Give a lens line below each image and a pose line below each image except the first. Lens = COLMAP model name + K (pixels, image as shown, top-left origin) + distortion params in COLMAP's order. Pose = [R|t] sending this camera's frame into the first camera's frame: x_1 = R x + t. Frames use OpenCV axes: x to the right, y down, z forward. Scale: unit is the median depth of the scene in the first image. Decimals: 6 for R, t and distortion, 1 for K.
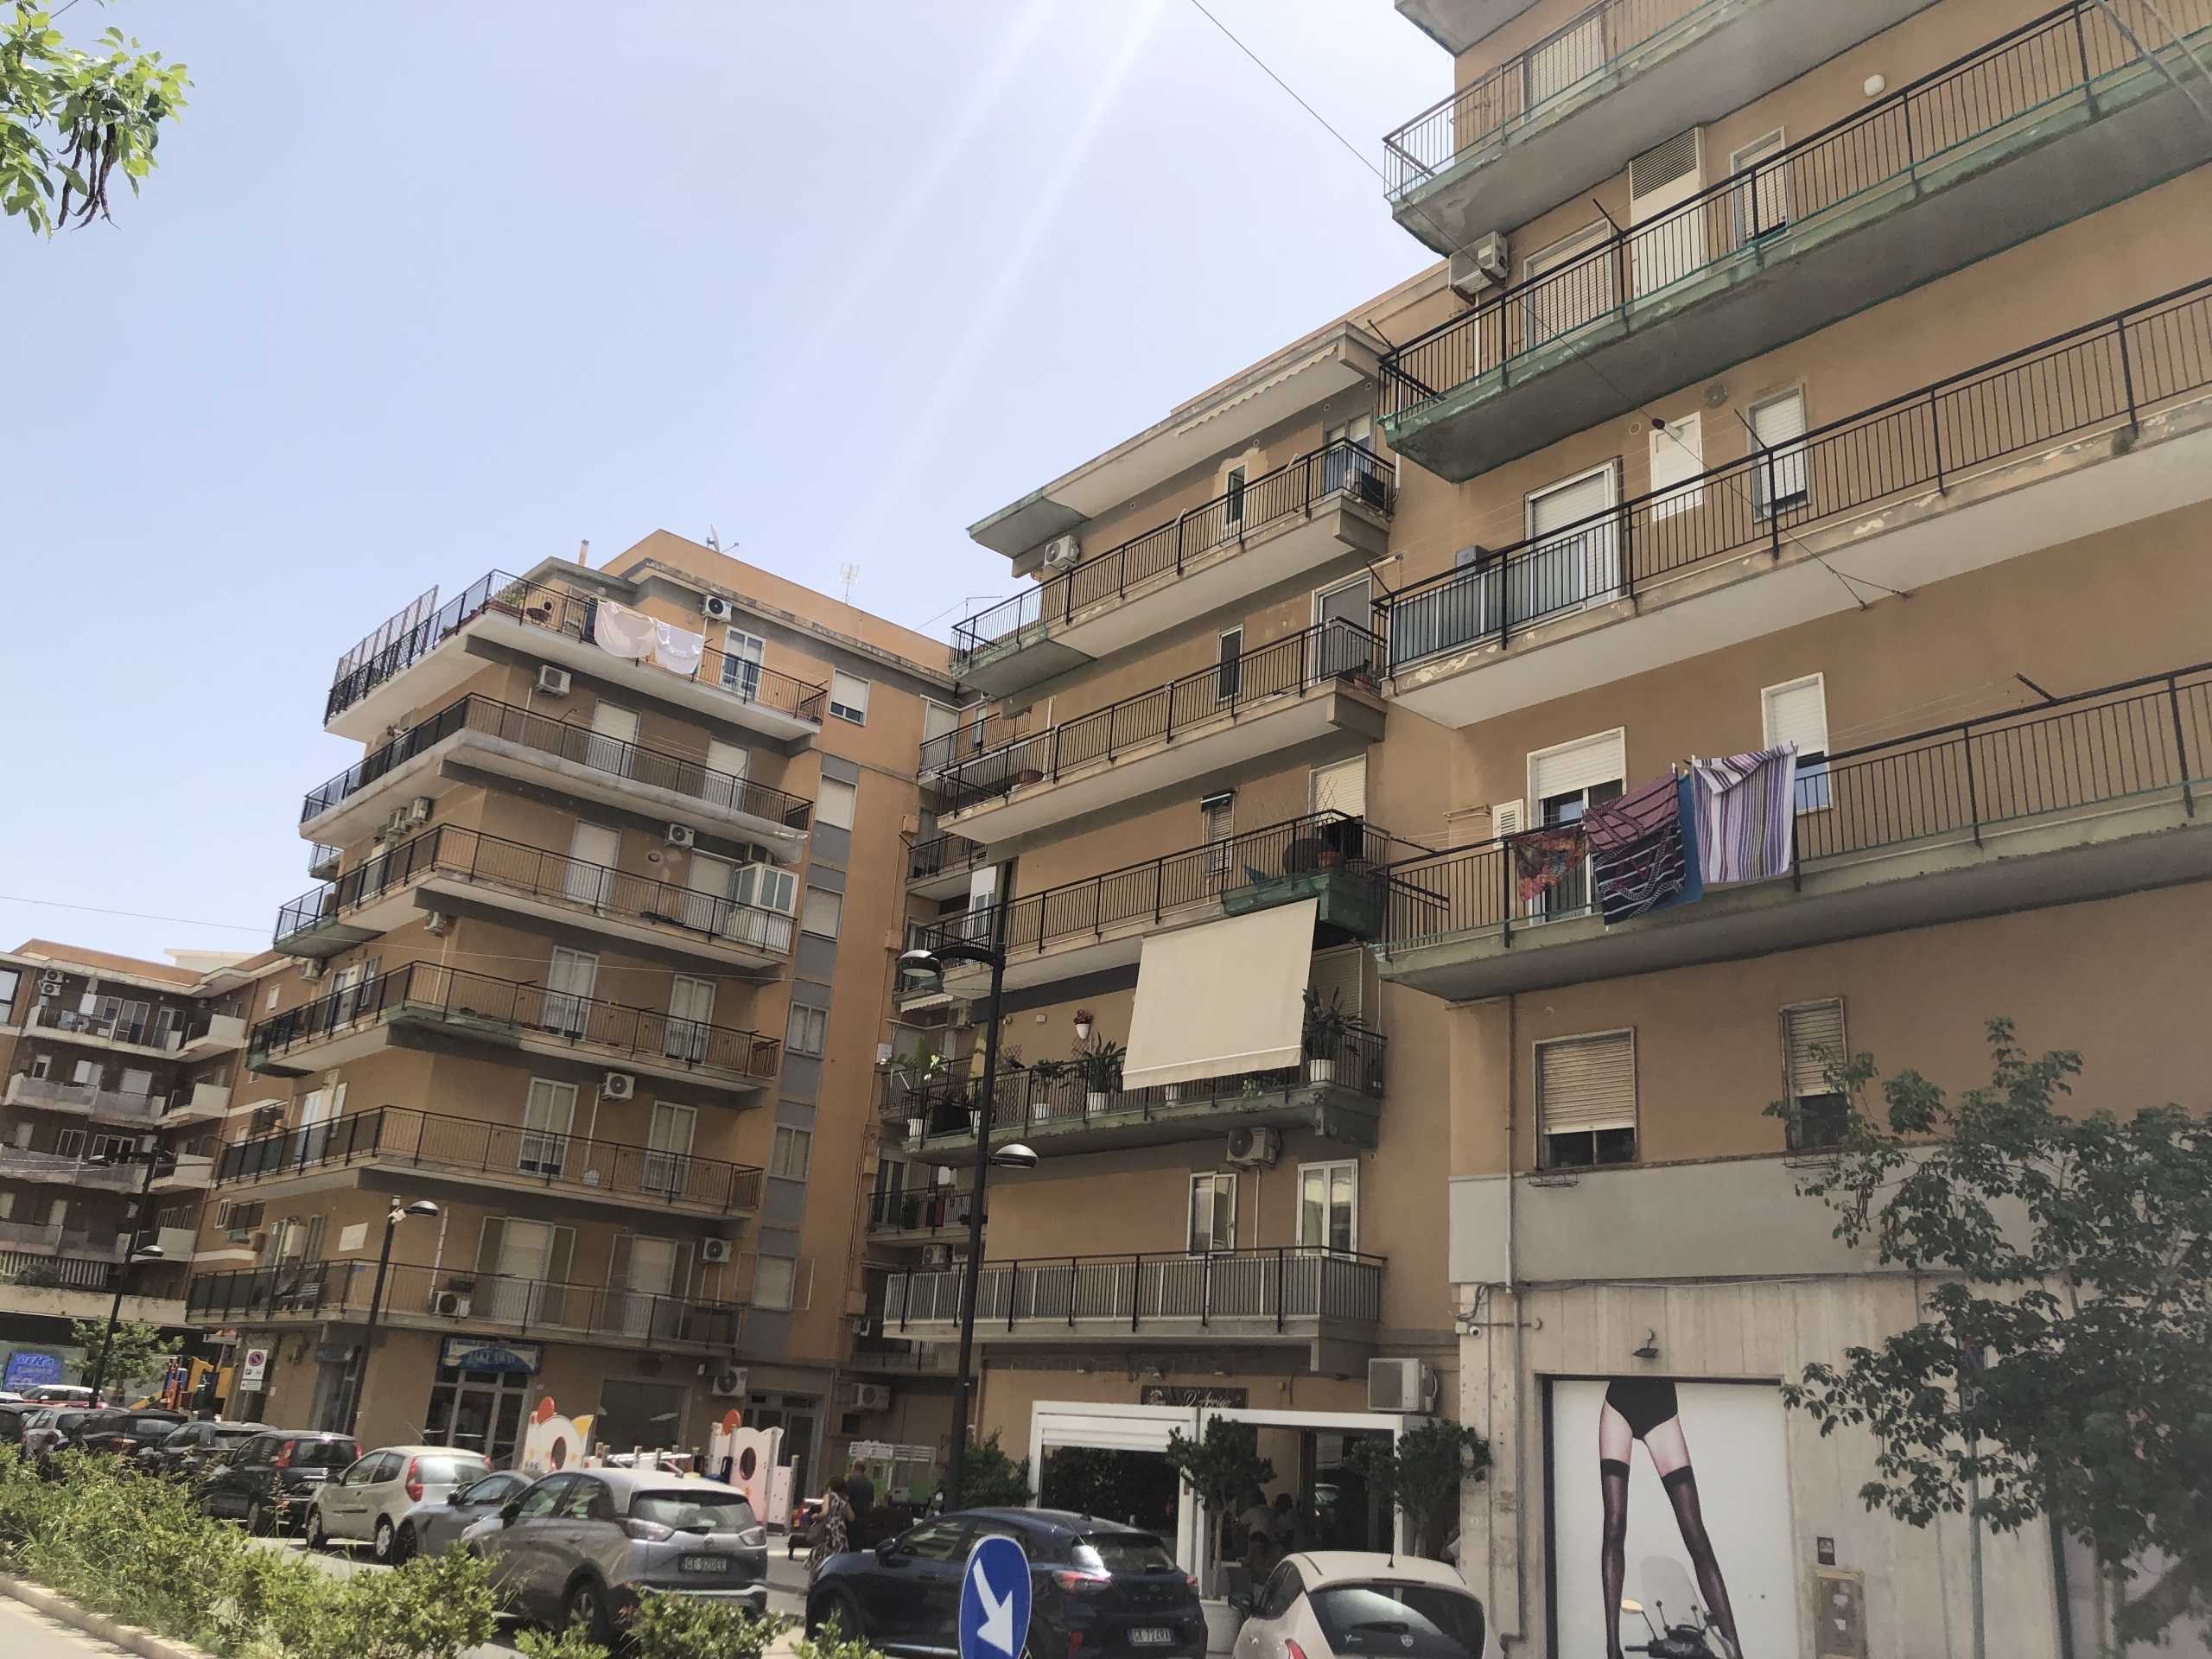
lens RADIAL K [[1821.1, 0, 1106.0], [0, 1821.1, 829.5], [0, 0, 1]] dist [0.027265, -0.002282]
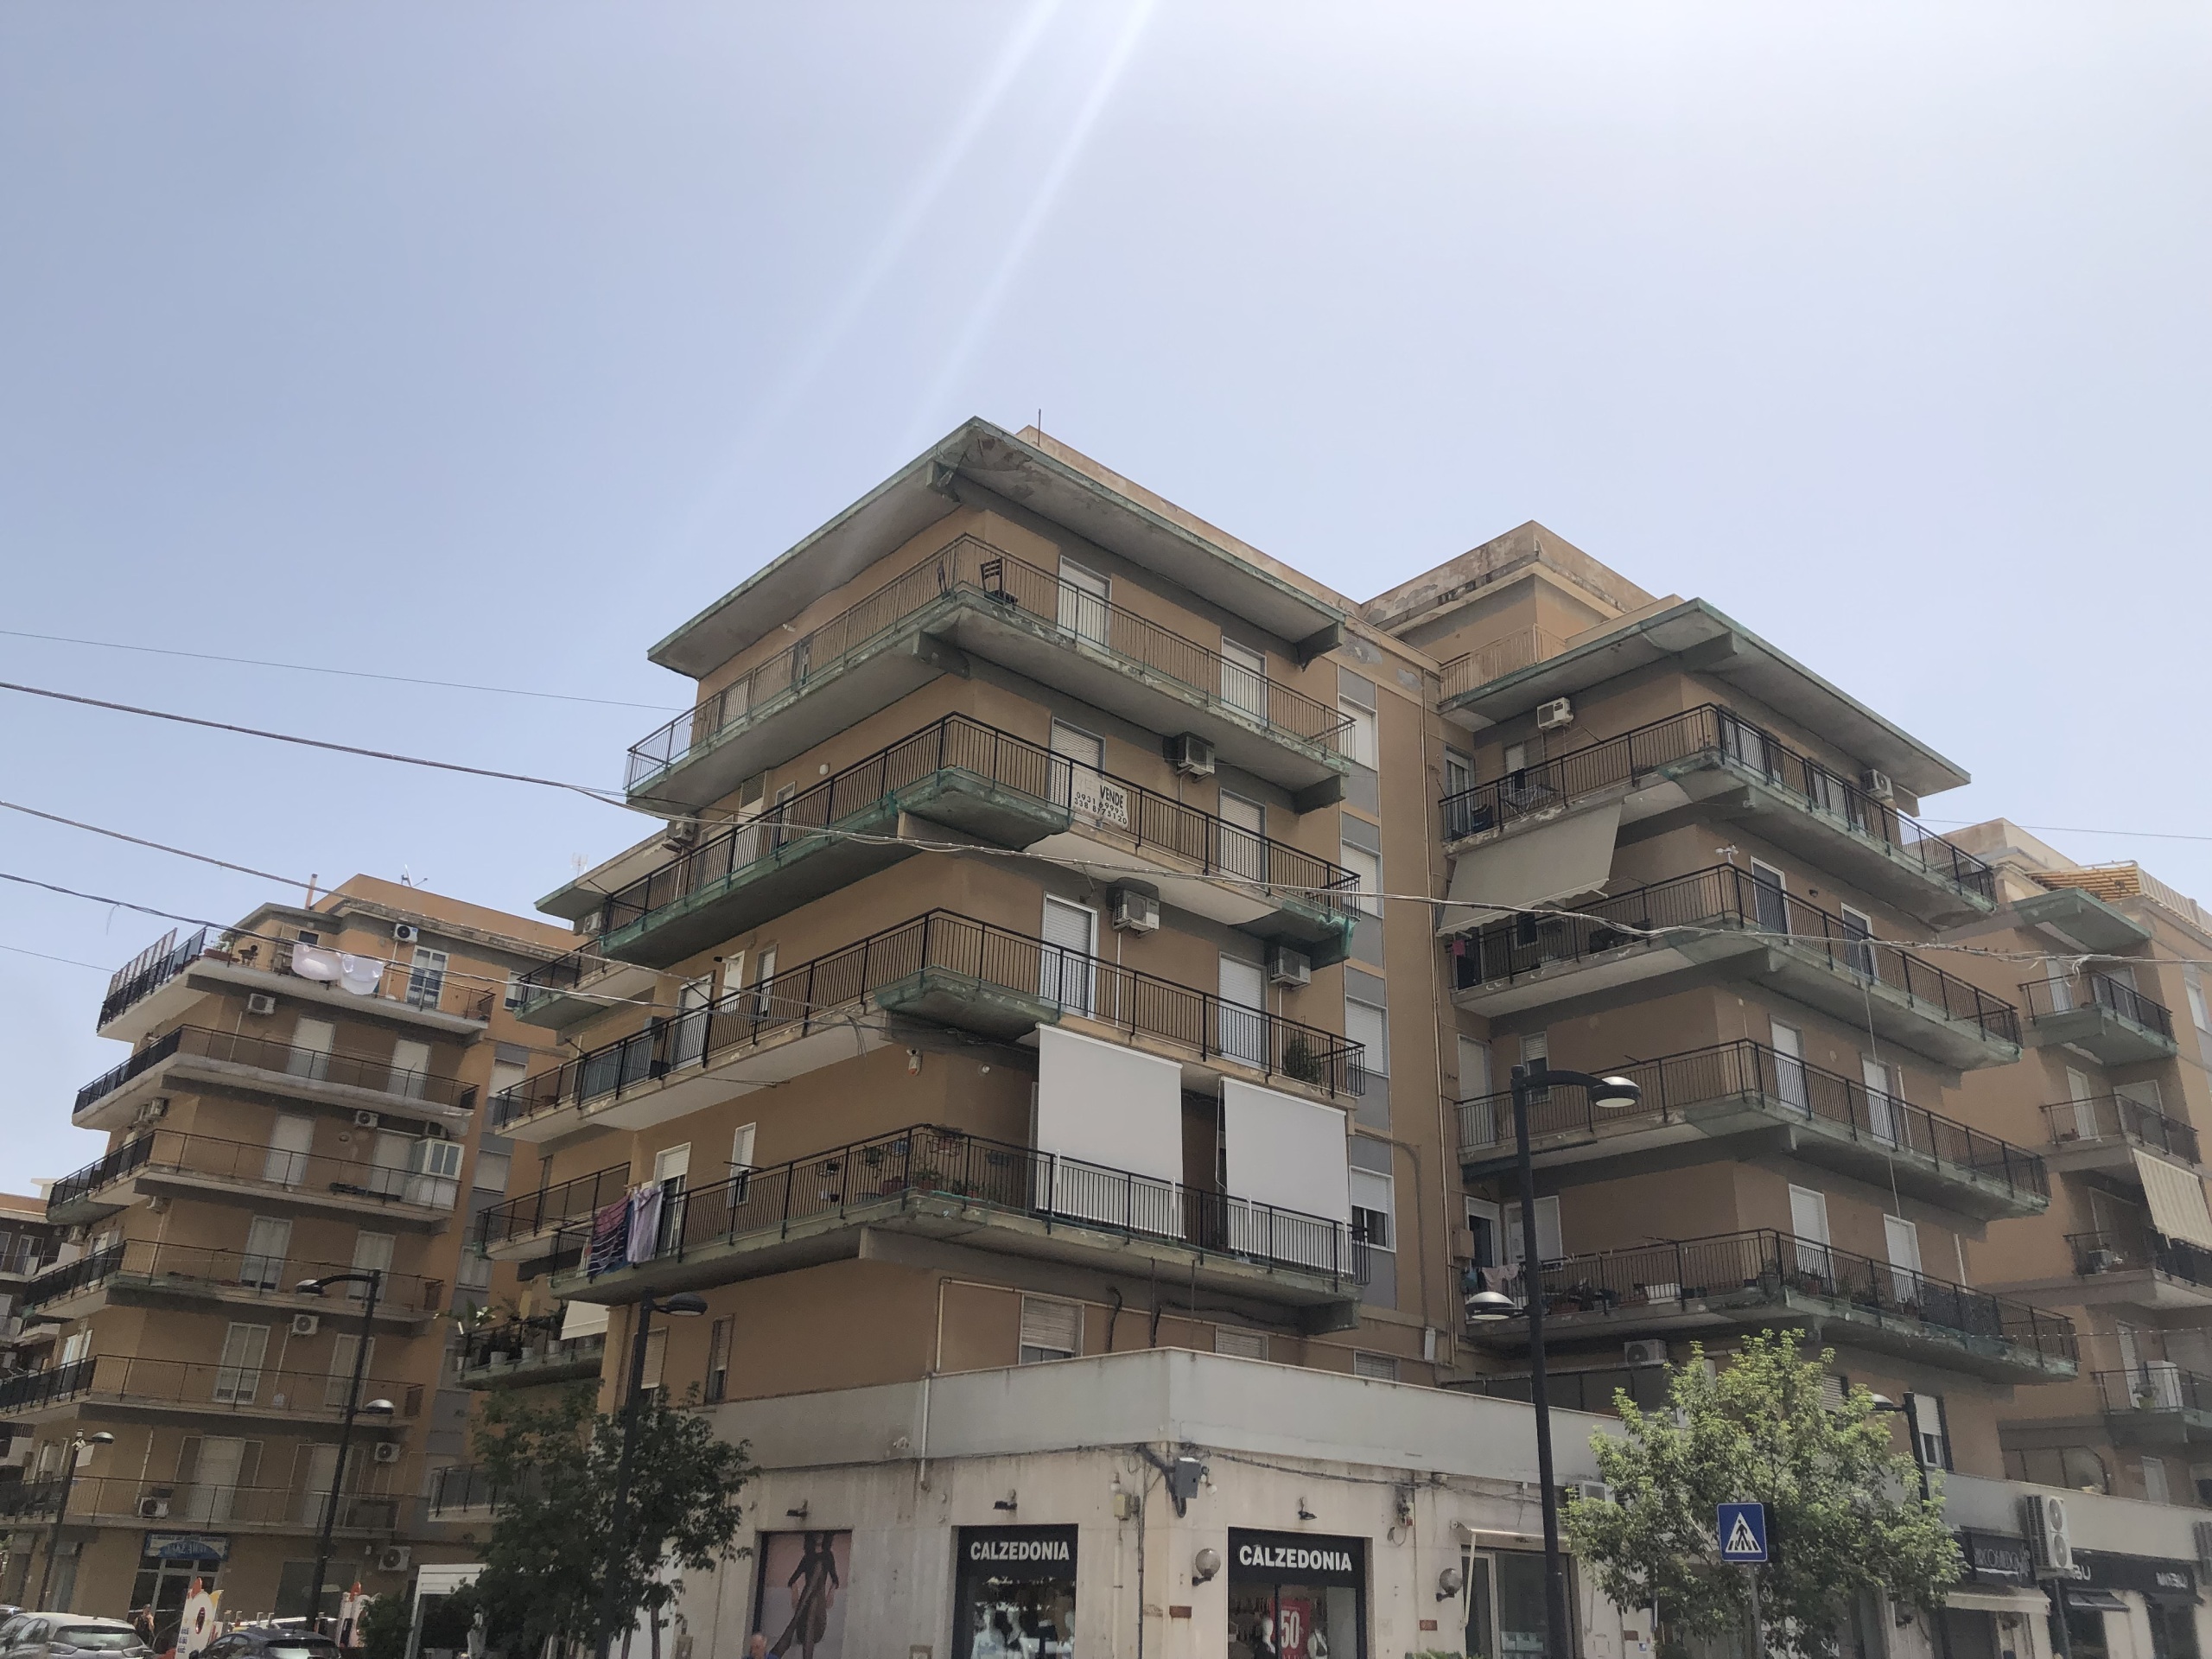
lens RADIAL K [[1810.1, 0, 1105.6], [0, 1810.1, 839.5], [0, 0, 1]] dist [0.057531, -0.049218]
pose [[0.999263, -0.032069, 0.021080, 0.275927], [0.033508, 0.996849, -0.071898, -0.086910], [-0.018708, 0.072551, 0.997189, -0.312228]]
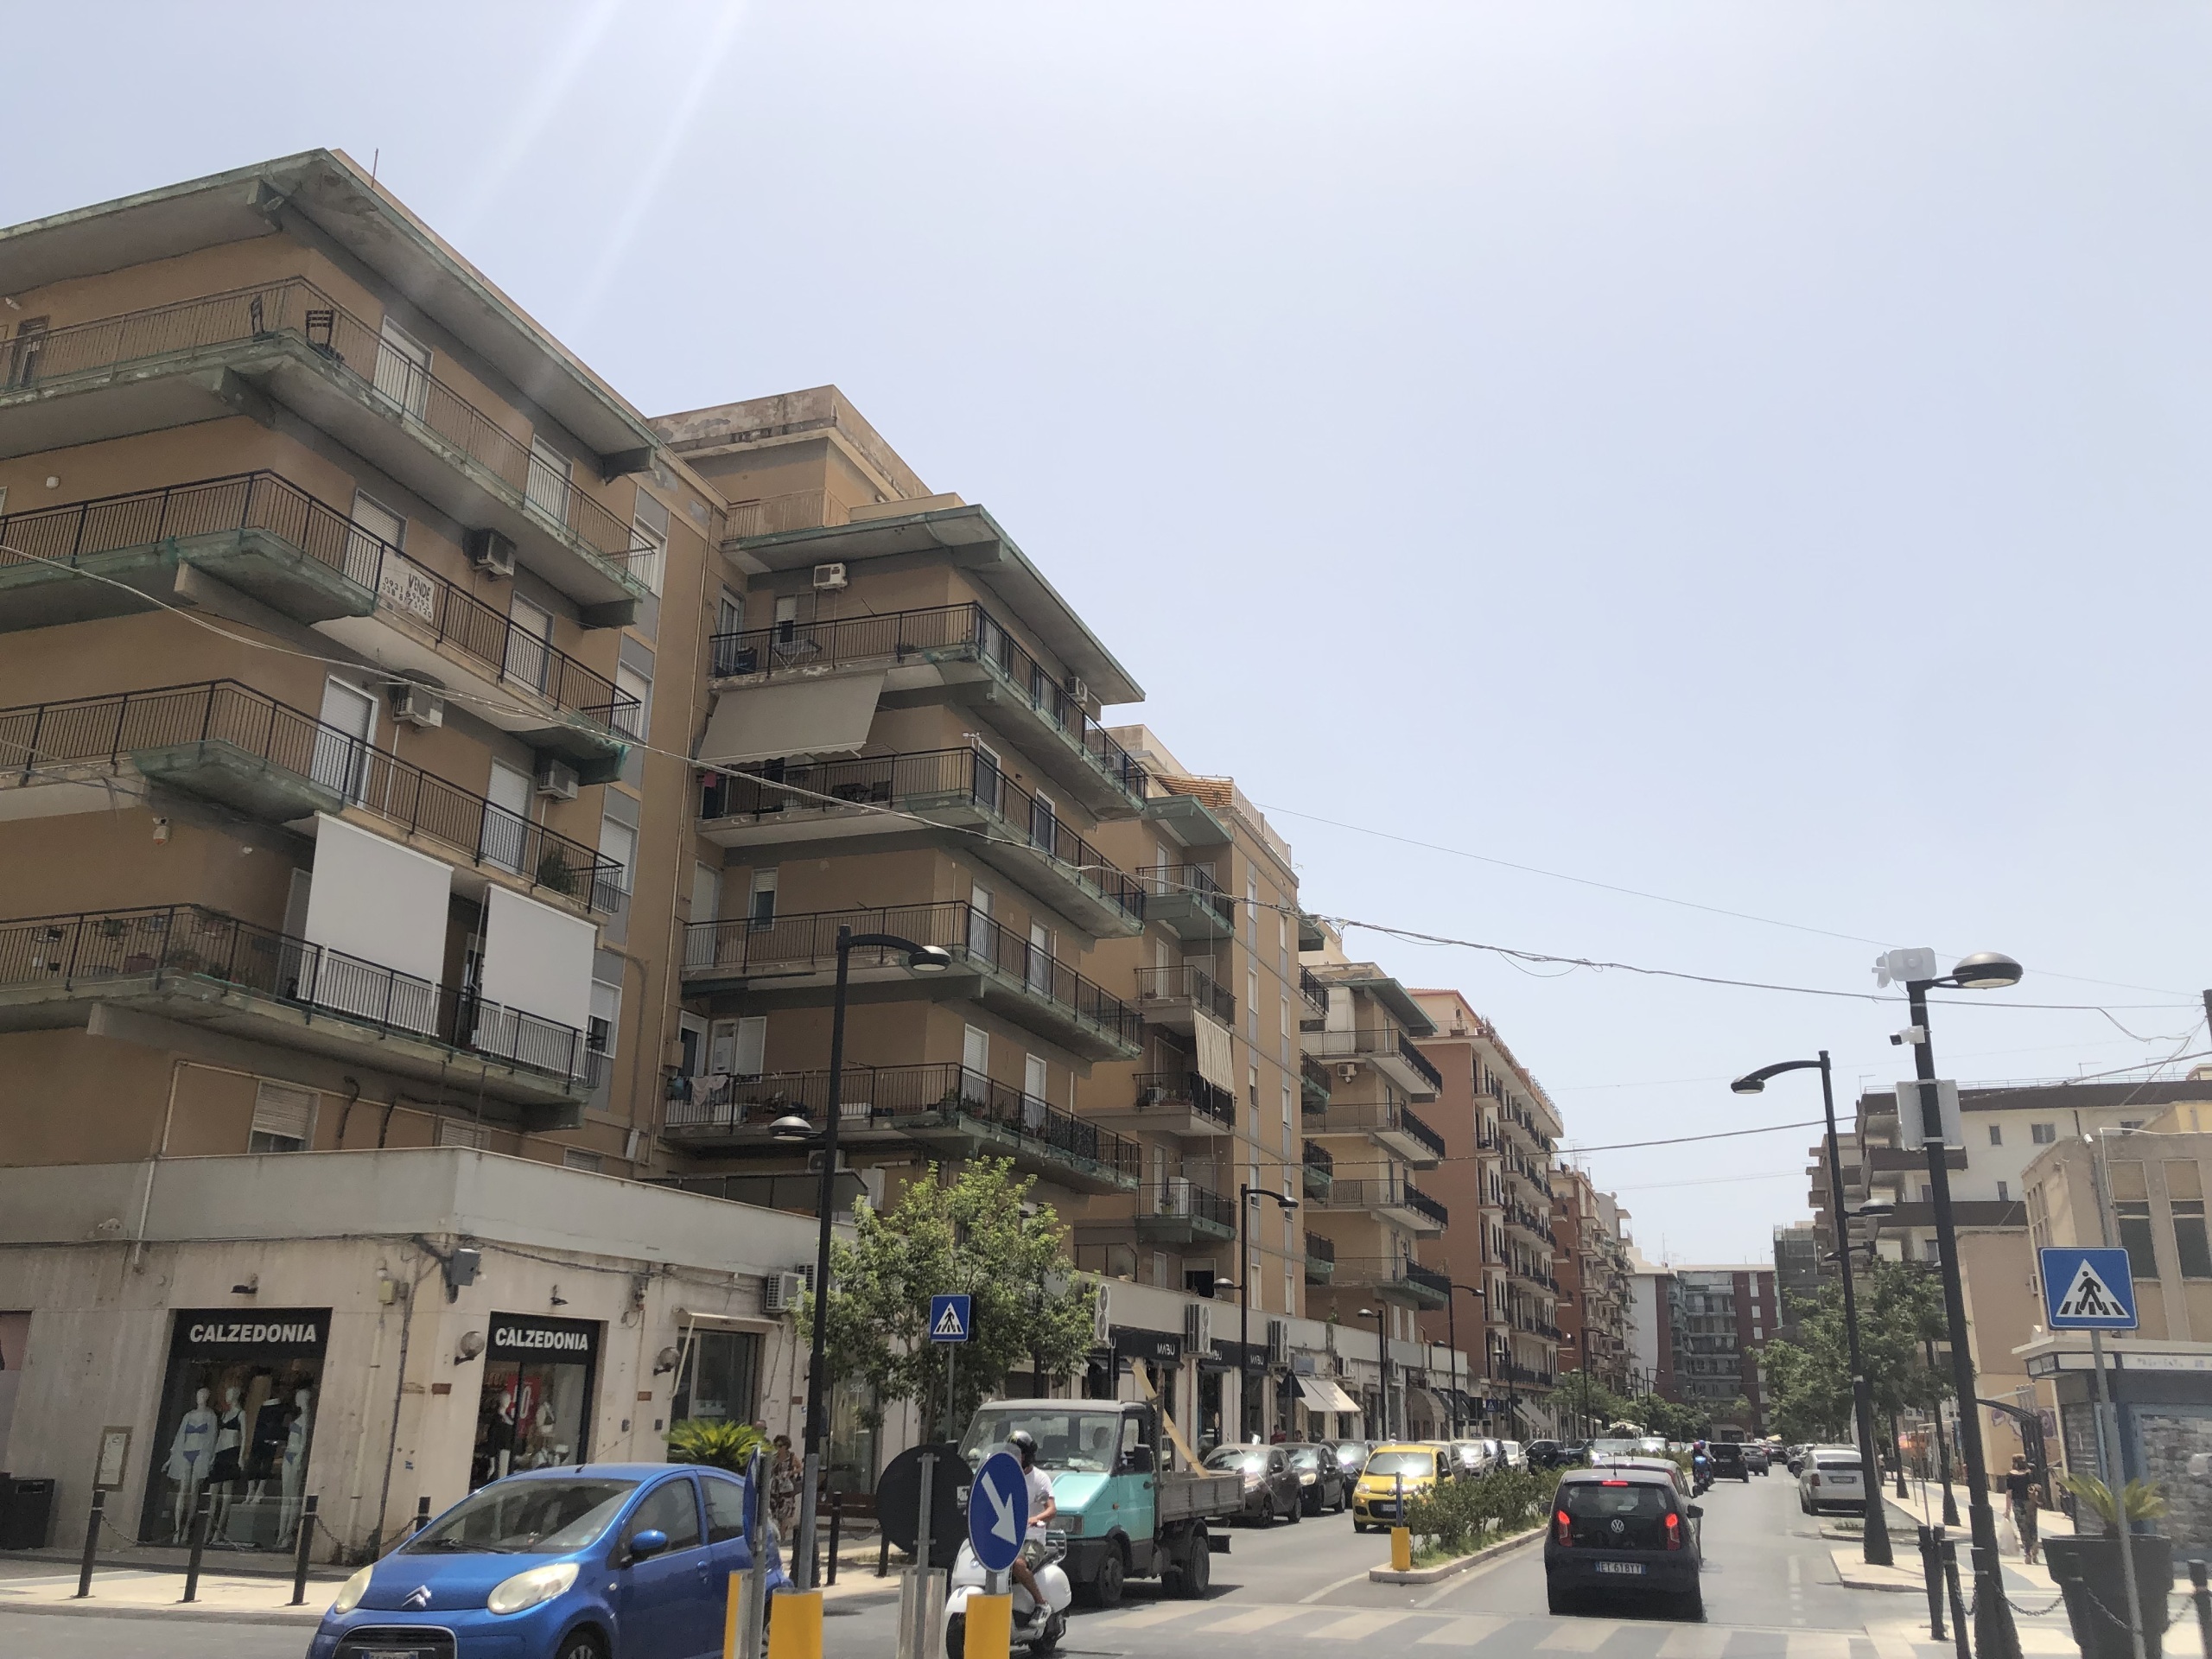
lens RADIAL K [[1810.1, 0, 1105.6], [0, 1810.1, 839.5], [0, 0, 1]] dist [0.057531, -0.049218]
pose [[0.872397, 0.096006, 0.479278, 0.203854], [-0.119921, 0.992593, 0.019453, -0.102801], [-0.473860, -0.074446, 0.877448, -0.344310]]
